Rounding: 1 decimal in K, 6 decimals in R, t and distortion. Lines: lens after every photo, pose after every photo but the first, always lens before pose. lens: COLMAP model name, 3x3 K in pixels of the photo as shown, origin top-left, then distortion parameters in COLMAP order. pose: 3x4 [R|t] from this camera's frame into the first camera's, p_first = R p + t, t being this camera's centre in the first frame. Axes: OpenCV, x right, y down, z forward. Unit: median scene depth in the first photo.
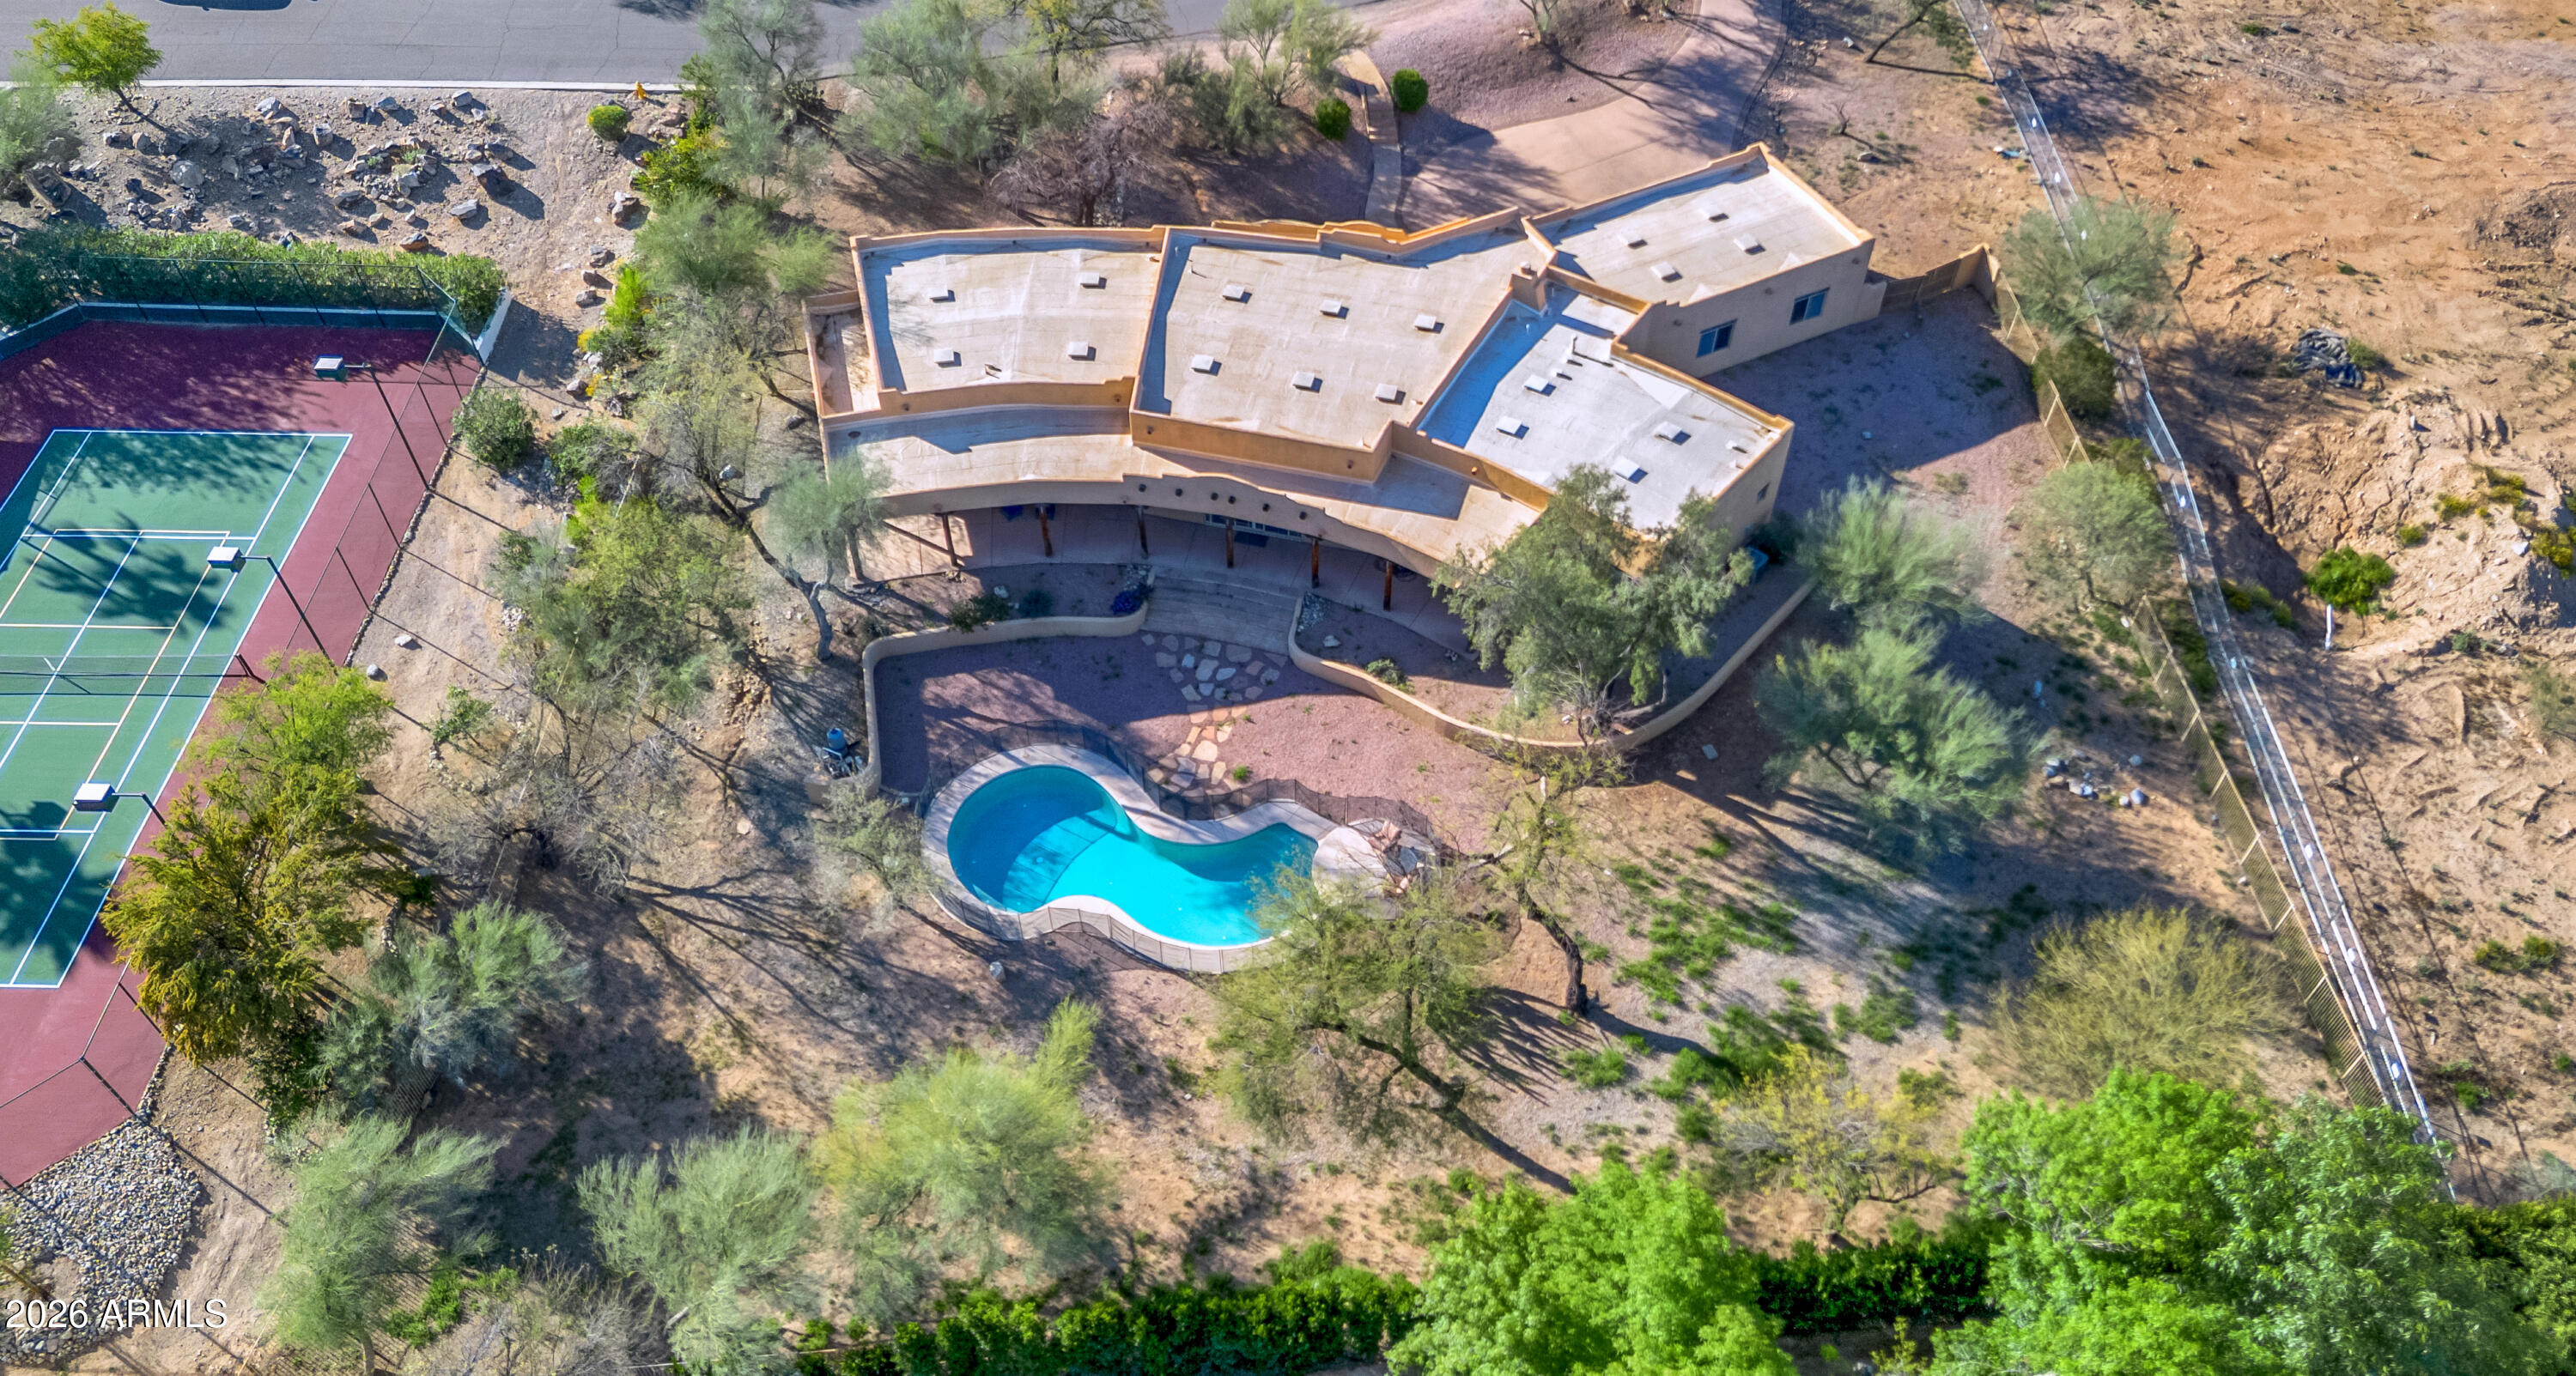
lens RADIAL K [[1894.8, 0, 1288.0], [0, 1894.8, 688.0], [0, 0, 1]] dist [0.006212, 0.001984]
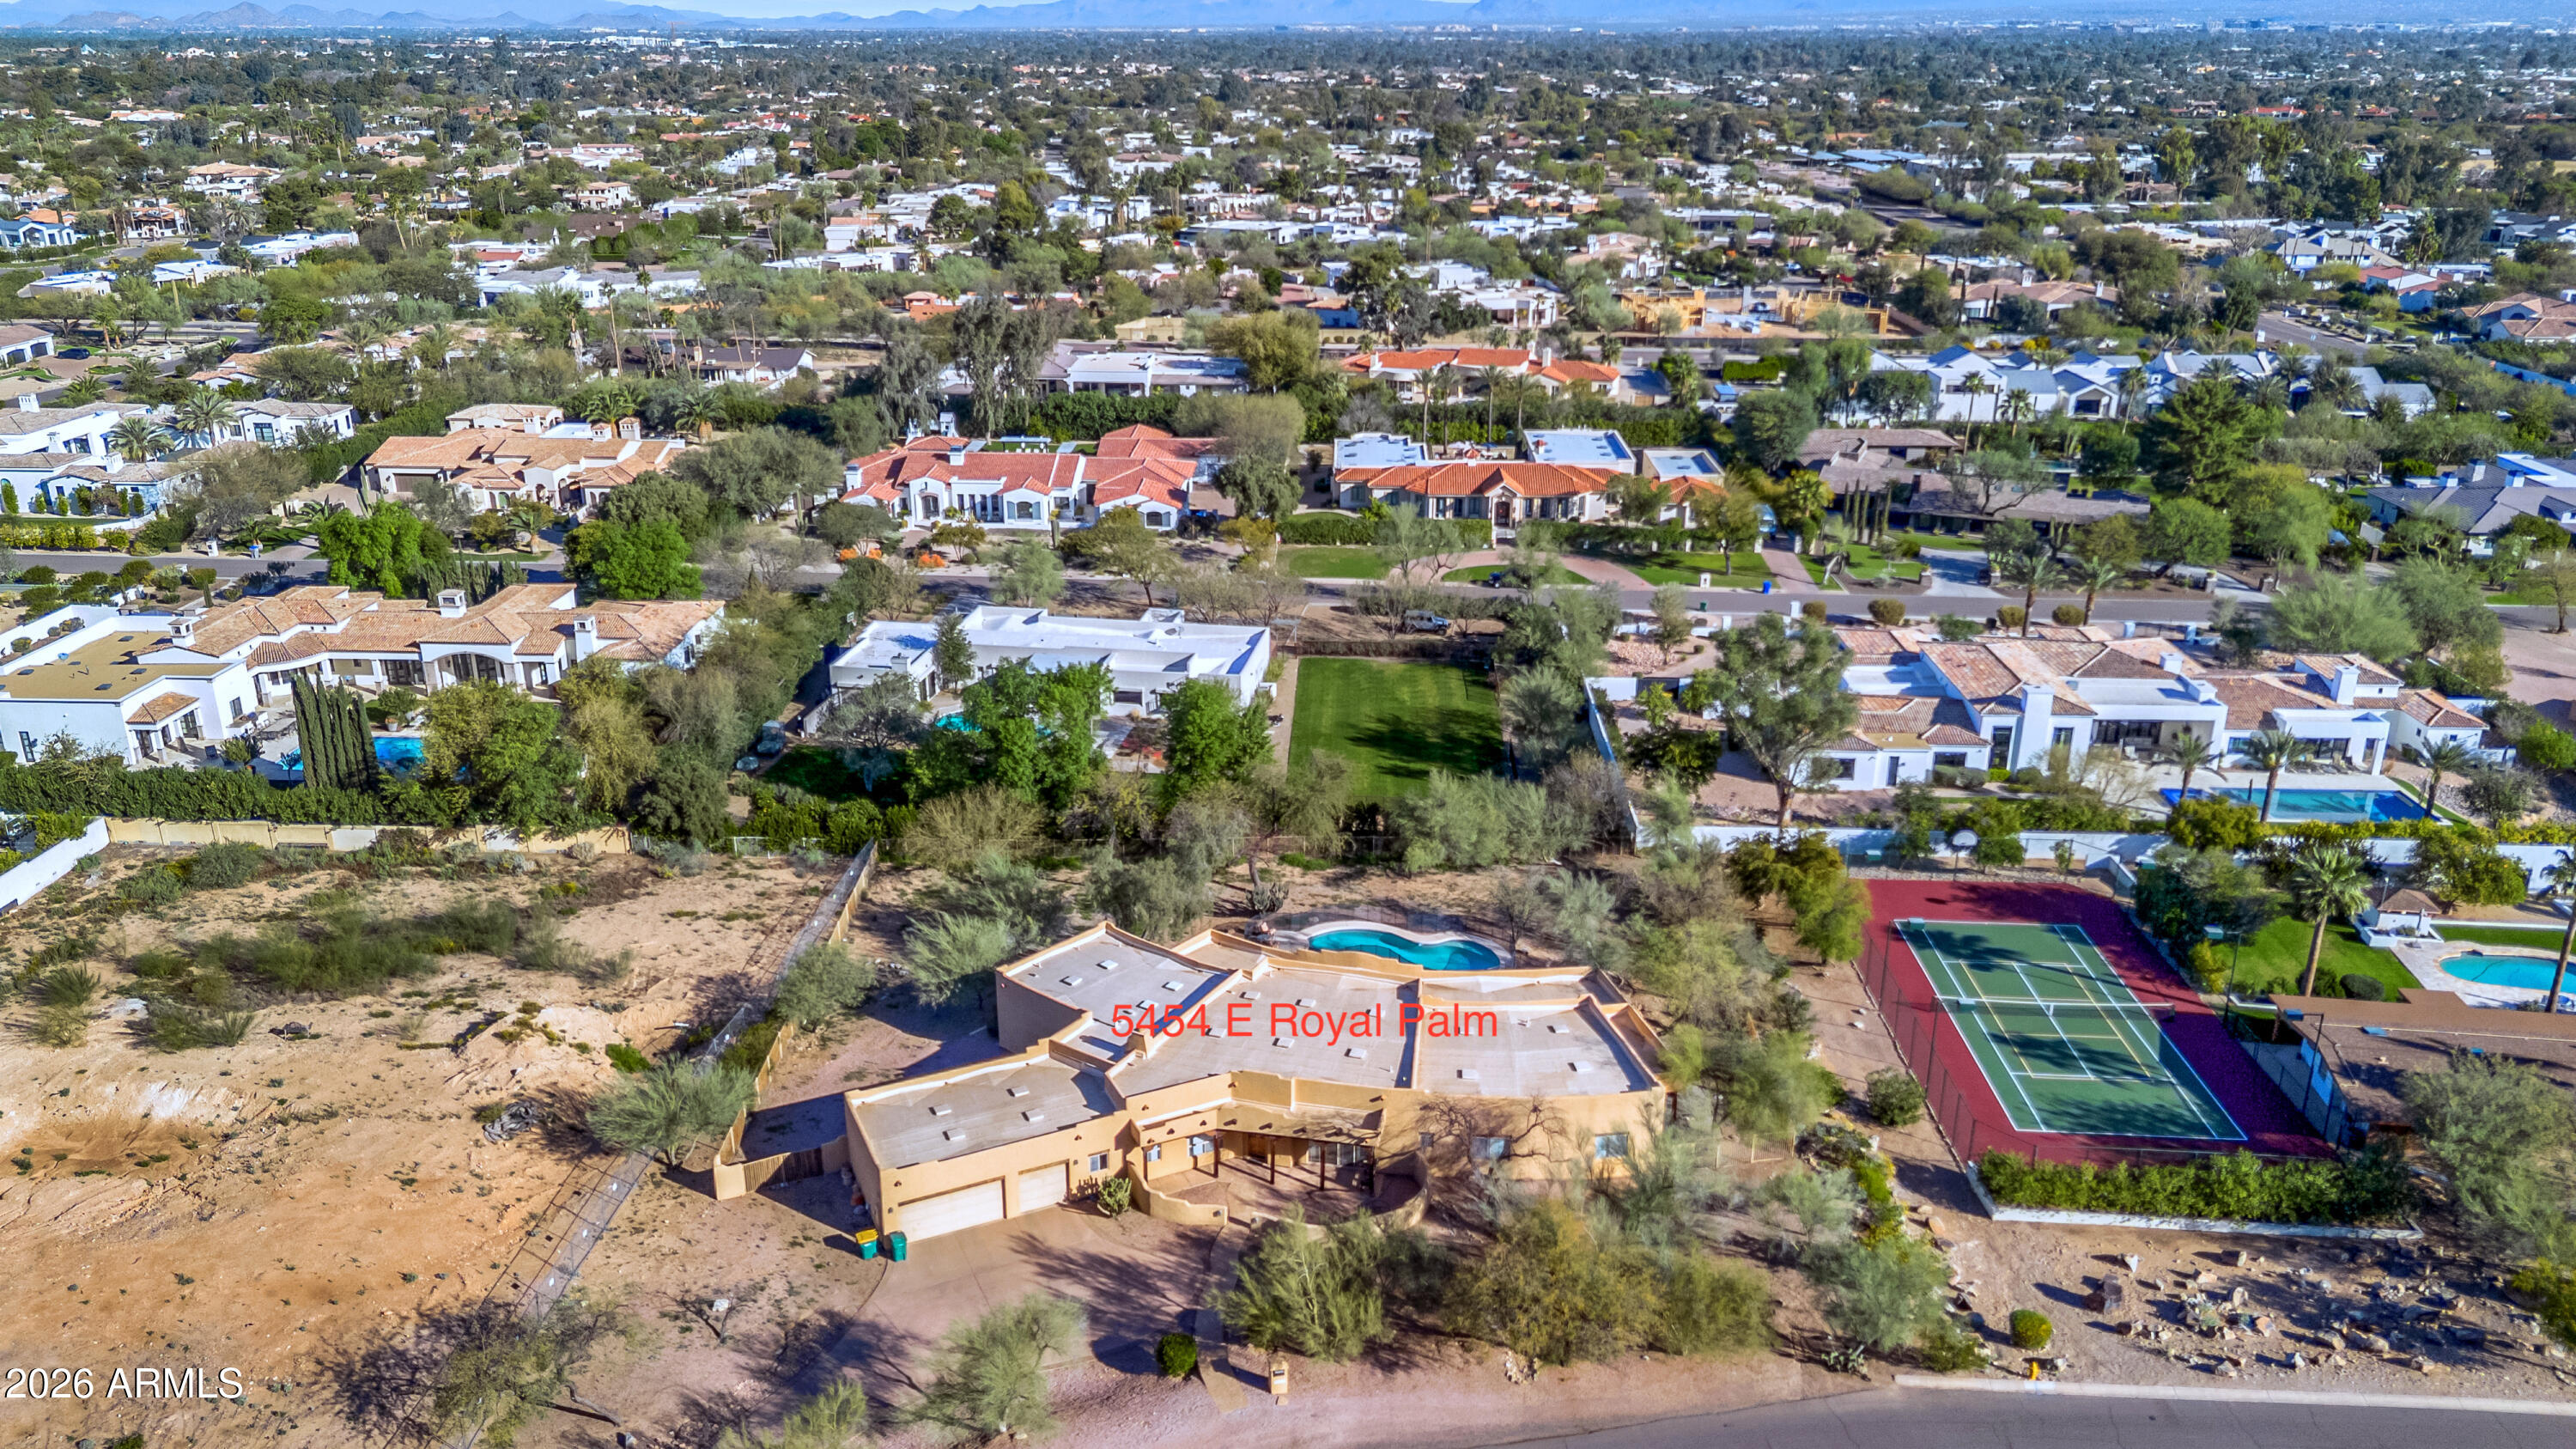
lens RADIAL K [[1856.5, 0, 1288.0], [0, 1856.5, 724.5], [0, 0, 1]] dist [0.087767, -0.087978]
pose [[-0.999590, -0.002931, 0.028487, -0.016108], [0.025529, 0.359514, 0.932790, -1.522763], [-0.012976, 0.933135, -0.359292, 1.257374]]
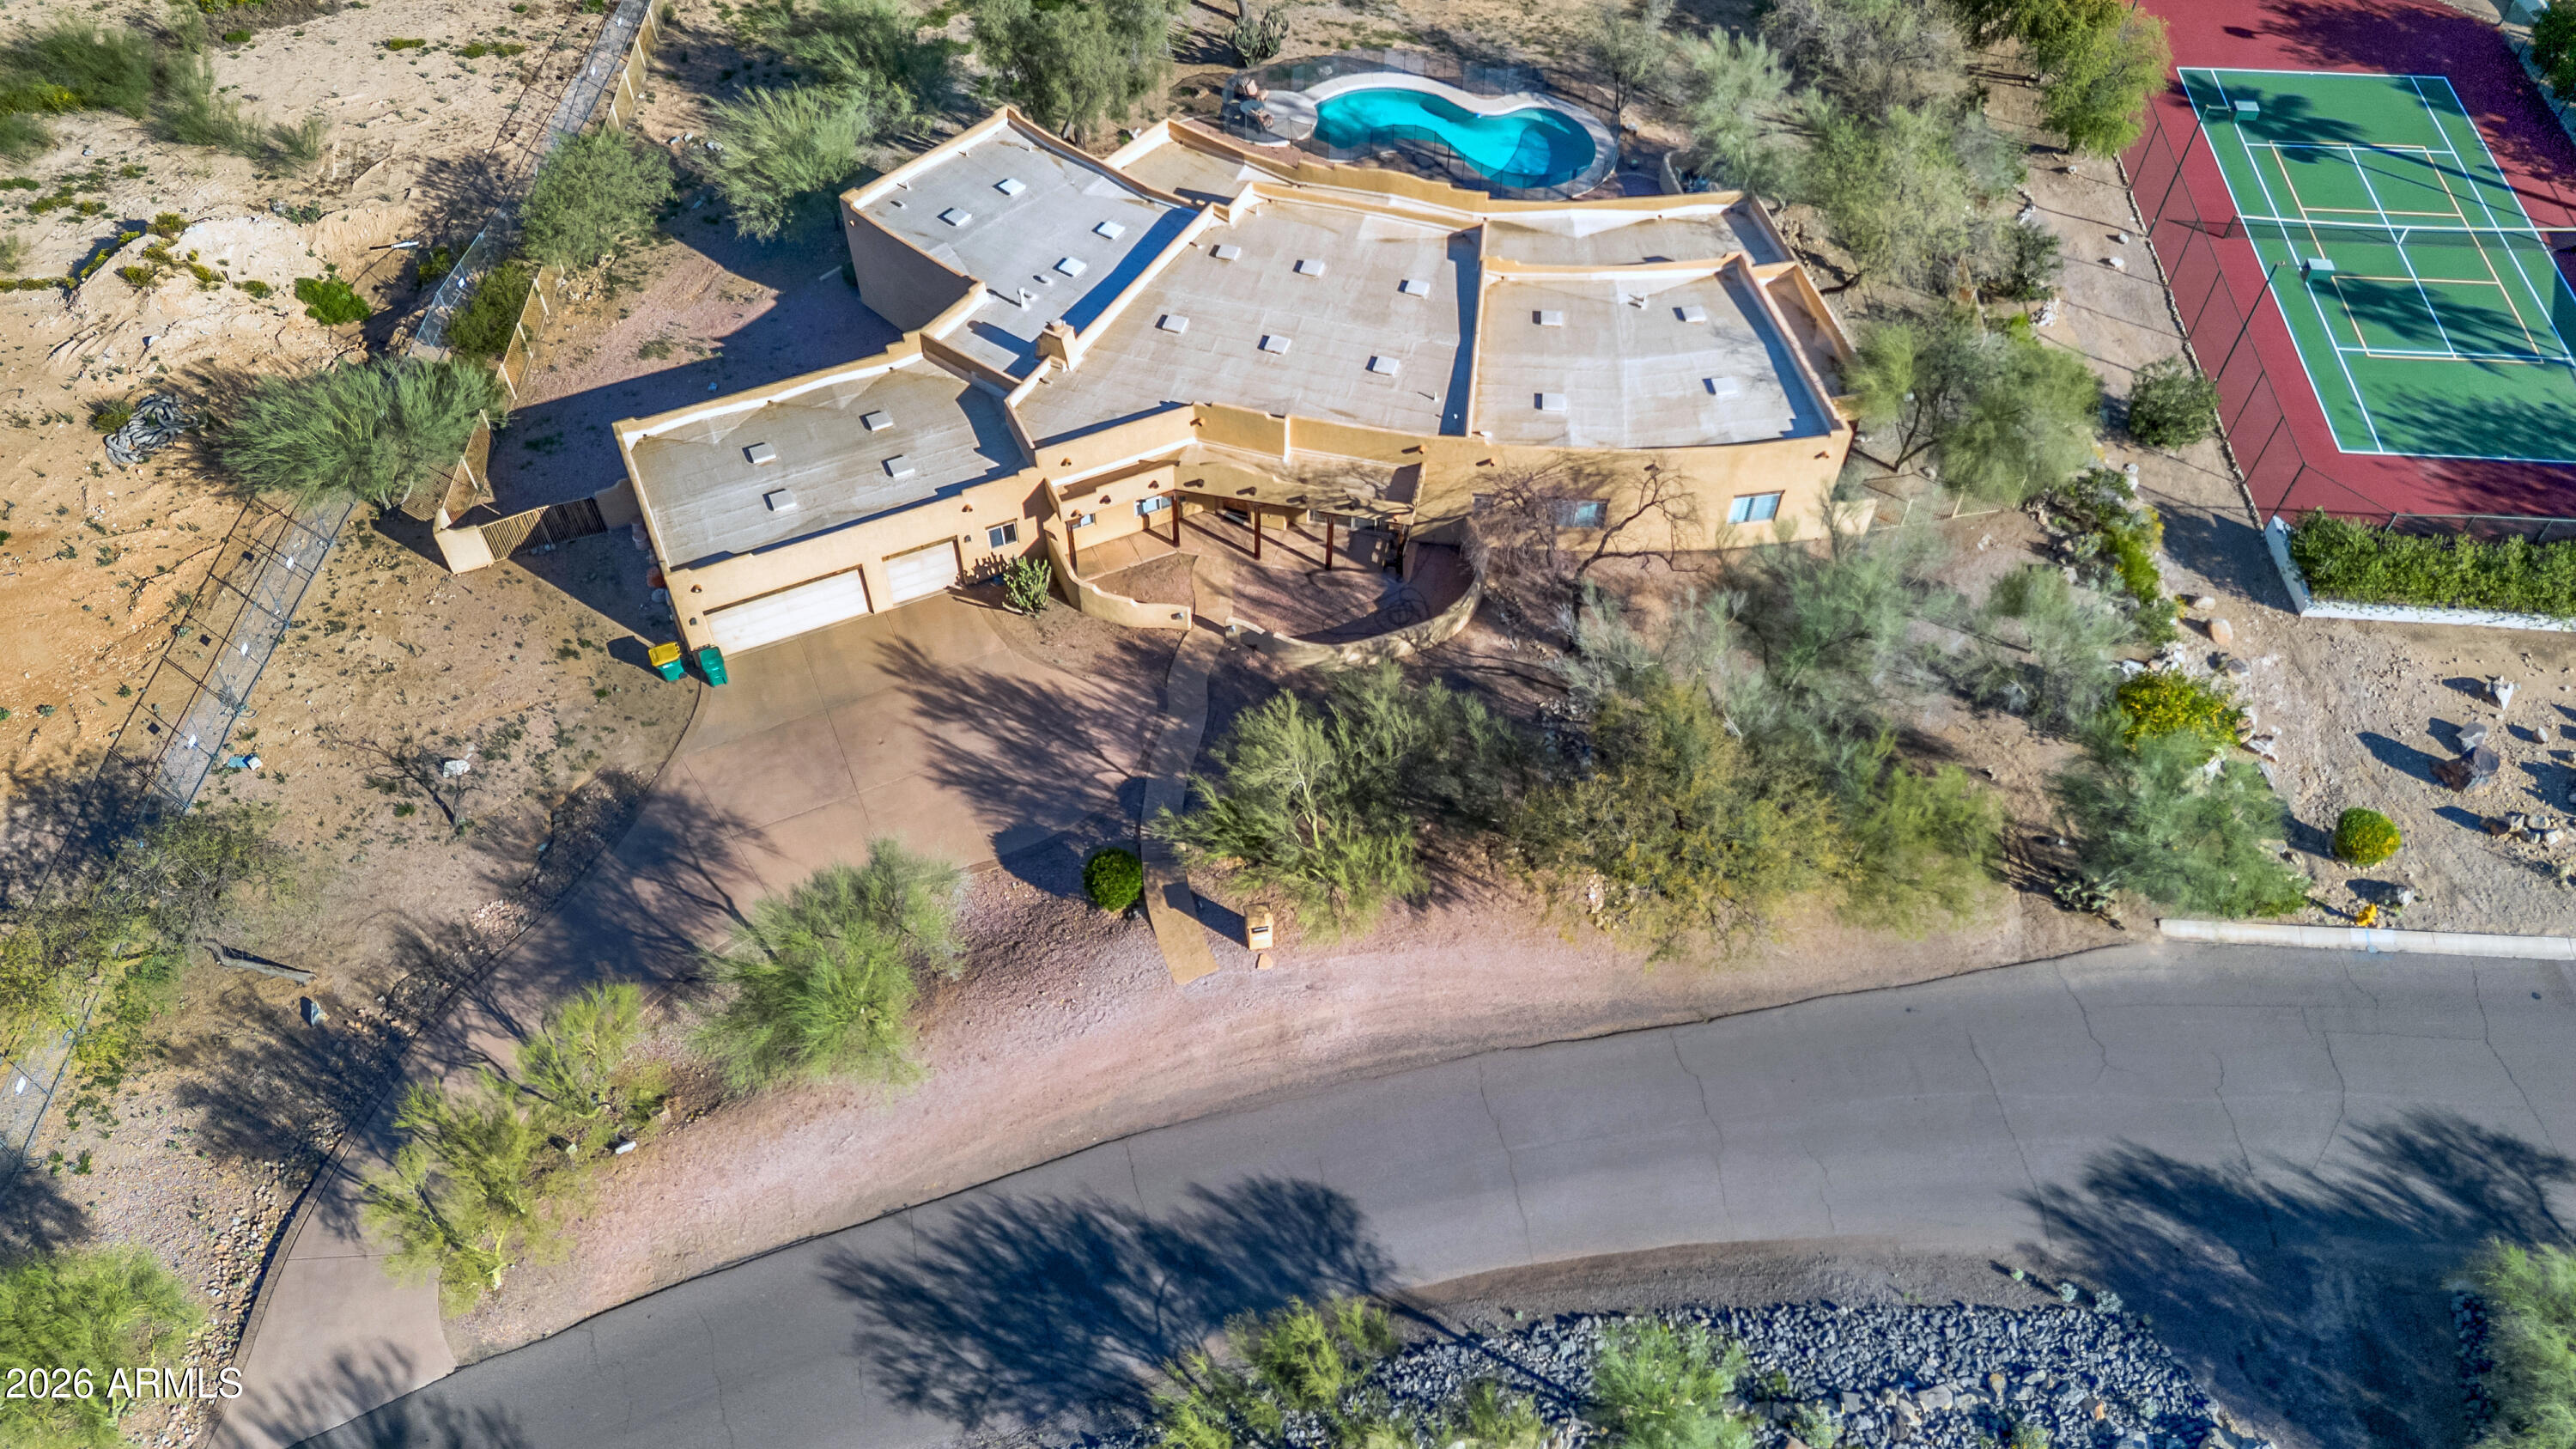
lens RADIAL K [[1856.5, 0, 1288.0], [0, 1856.5, 724.5], [0, 0, 1]] dist [0.087767, -0.087978]
pose [[-0.999359, -0.024508, 0.026077, -0.009646], [0.029807, -0.166769, 0.985545, -1.101461], [-0.019805, 0.985691, 0.167393, 1.022302]]
